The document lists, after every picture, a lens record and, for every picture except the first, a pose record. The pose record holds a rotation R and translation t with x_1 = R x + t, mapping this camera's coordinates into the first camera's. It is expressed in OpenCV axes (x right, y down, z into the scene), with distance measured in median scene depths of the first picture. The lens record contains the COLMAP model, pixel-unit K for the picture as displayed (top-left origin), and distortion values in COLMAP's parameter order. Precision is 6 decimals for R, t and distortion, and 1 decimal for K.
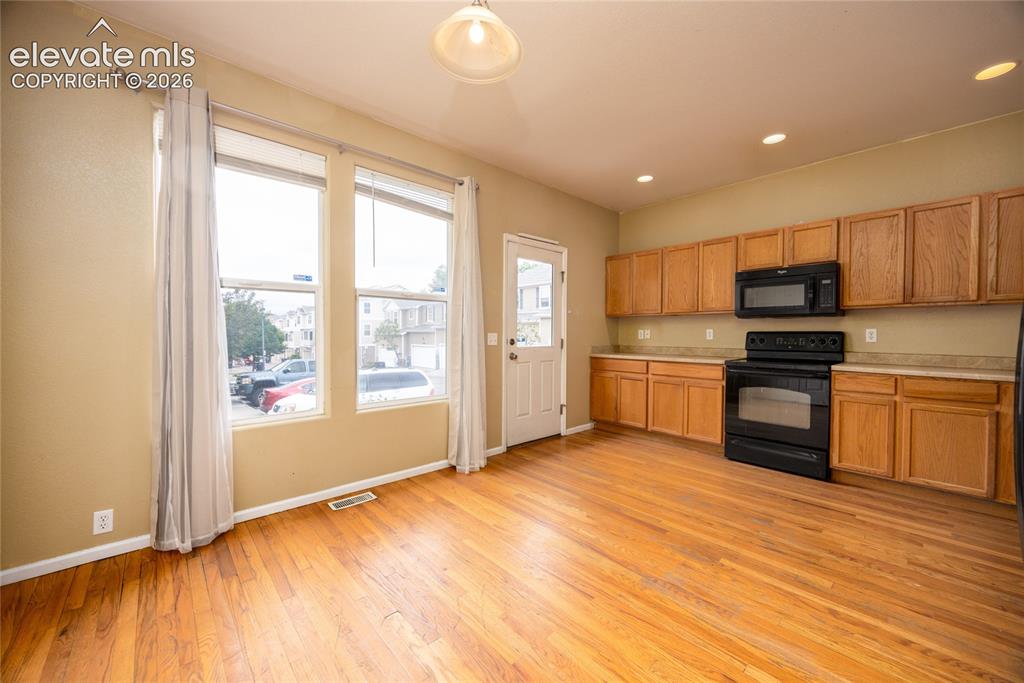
lens RADIAL K [[390.6, 0, 513.5], [0, 390.6, 340.8], [0, 0, 1]] dist [0.000129, 0.000089]
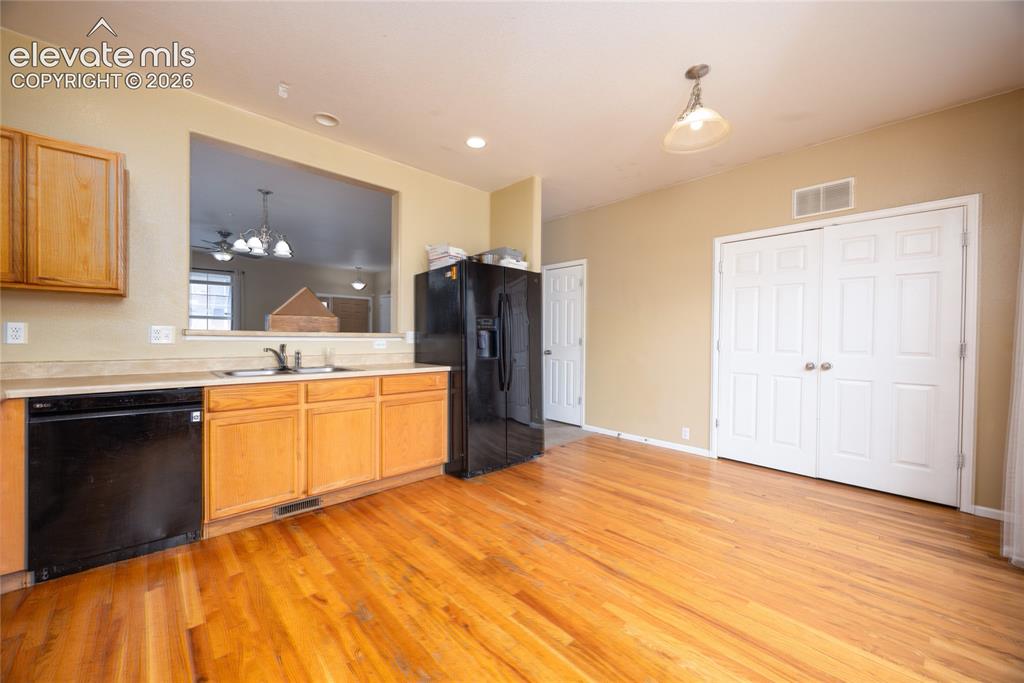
lens RADIAL K [[390.6, 0, 513.5], [0, 390.6, 340.8], [0, 0, 1]] dist [0.000129, 0.000089]
pose [[-0.999769, -0.010899, -0.018551, 0.349785], [-0.011474, 0.999448, 0.031172, -0.029517], [0.018201, 0.031378, -0.999342, 1.467146]]
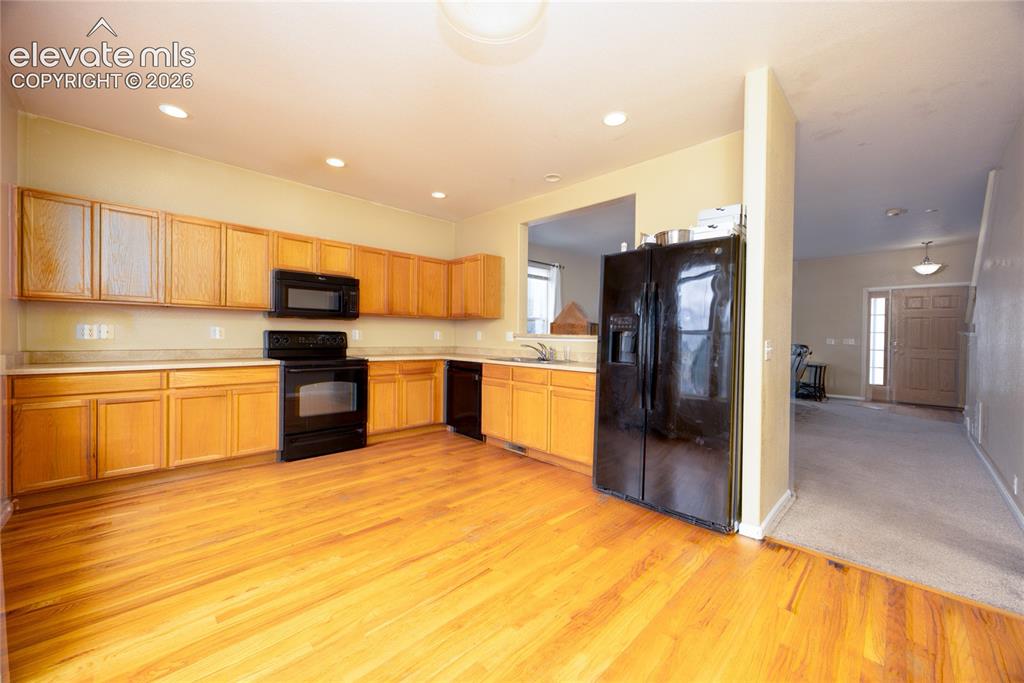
lens RADIAL K [[390.6, 0, 513.5], [0, 390.6, 340.8], [0, 0, 1]] dist [0.000129, 0.000089]
pose [[-0.038794, -0.015677, 0.999124, -0.576084], [0.006766, 0.999850, 0.015951, -0.013450], [-0.999224, 0.007379, -0.038682, 0.605732]]
